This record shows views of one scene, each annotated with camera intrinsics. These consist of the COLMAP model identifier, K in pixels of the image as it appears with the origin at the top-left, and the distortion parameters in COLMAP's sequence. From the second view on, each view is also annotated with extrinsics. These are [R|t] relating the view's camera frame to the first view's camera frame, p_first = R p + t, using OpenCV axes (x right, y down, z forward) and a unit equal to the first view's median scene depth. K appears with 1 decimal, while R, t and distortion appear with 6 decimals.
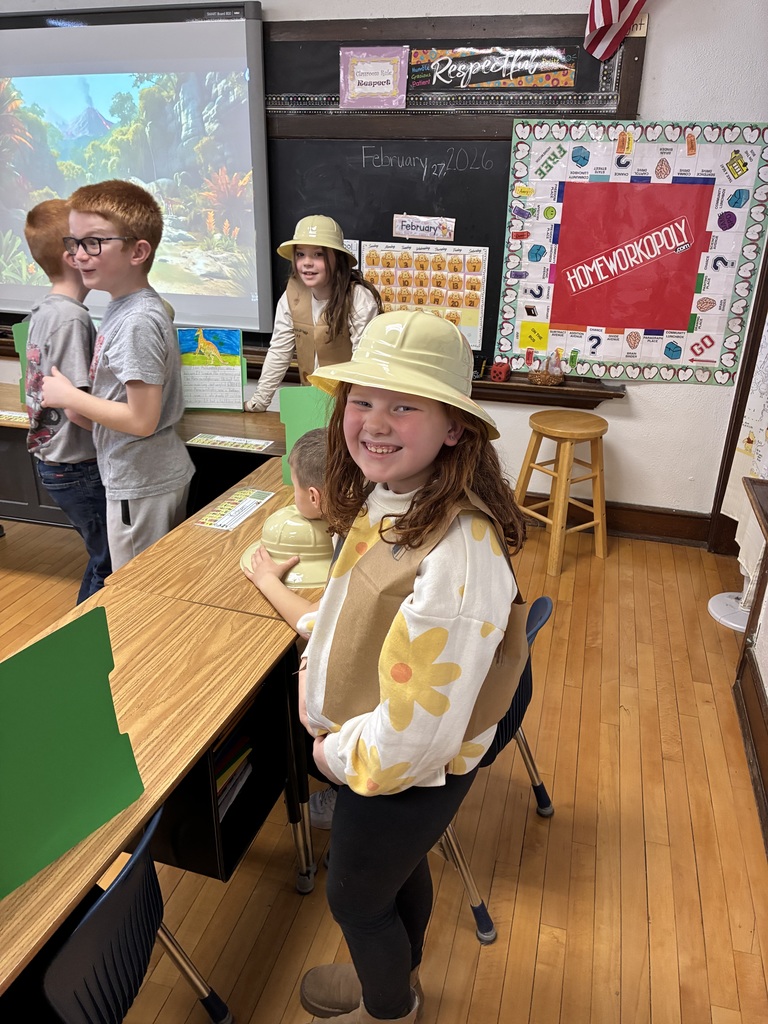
lens RADIAL K [[779.0, 0, 414.7], [0, 779.0, 516.5], [0, 0, 1]] dist [0.075186, -0.105943]
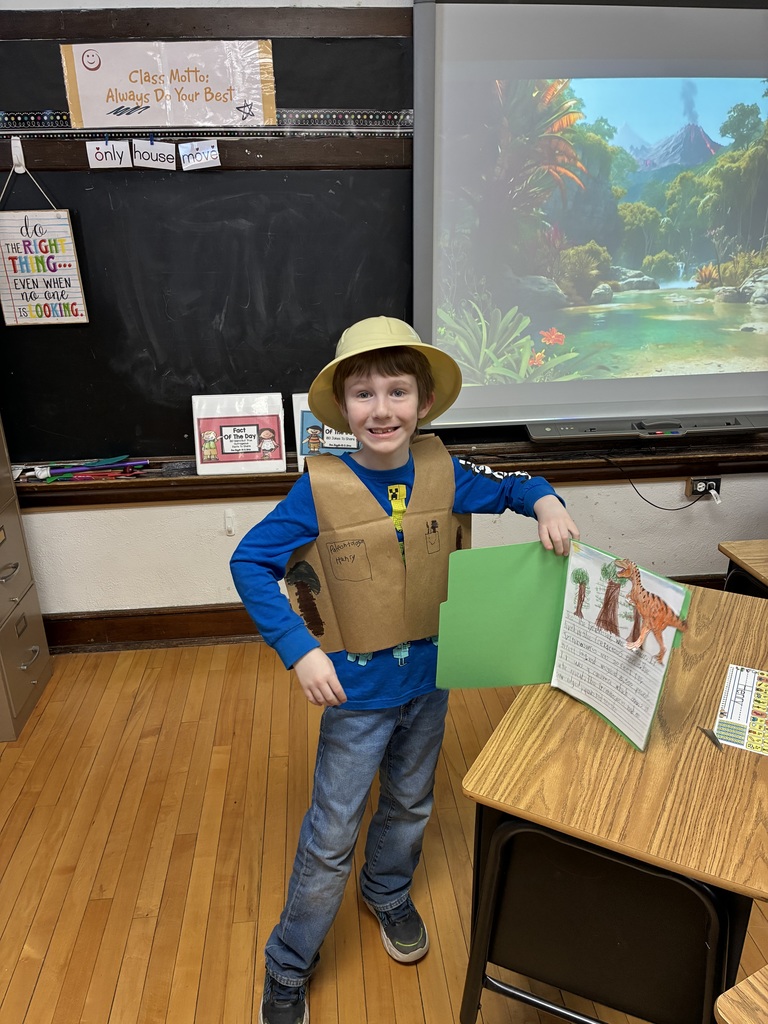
lens RADIAL K [[784.0, 0, 378.7], [0, 784.0, 514.0], [0, 0, 1]] dist [0.027331, -0.019510]
pose [[0.936947, -0.165903, 0.307581, -0.922365], [0.172668, 0.984966, 0.005290, -0.225616], [-0.303835, 0.048153, 0.951507, 0.427189]]
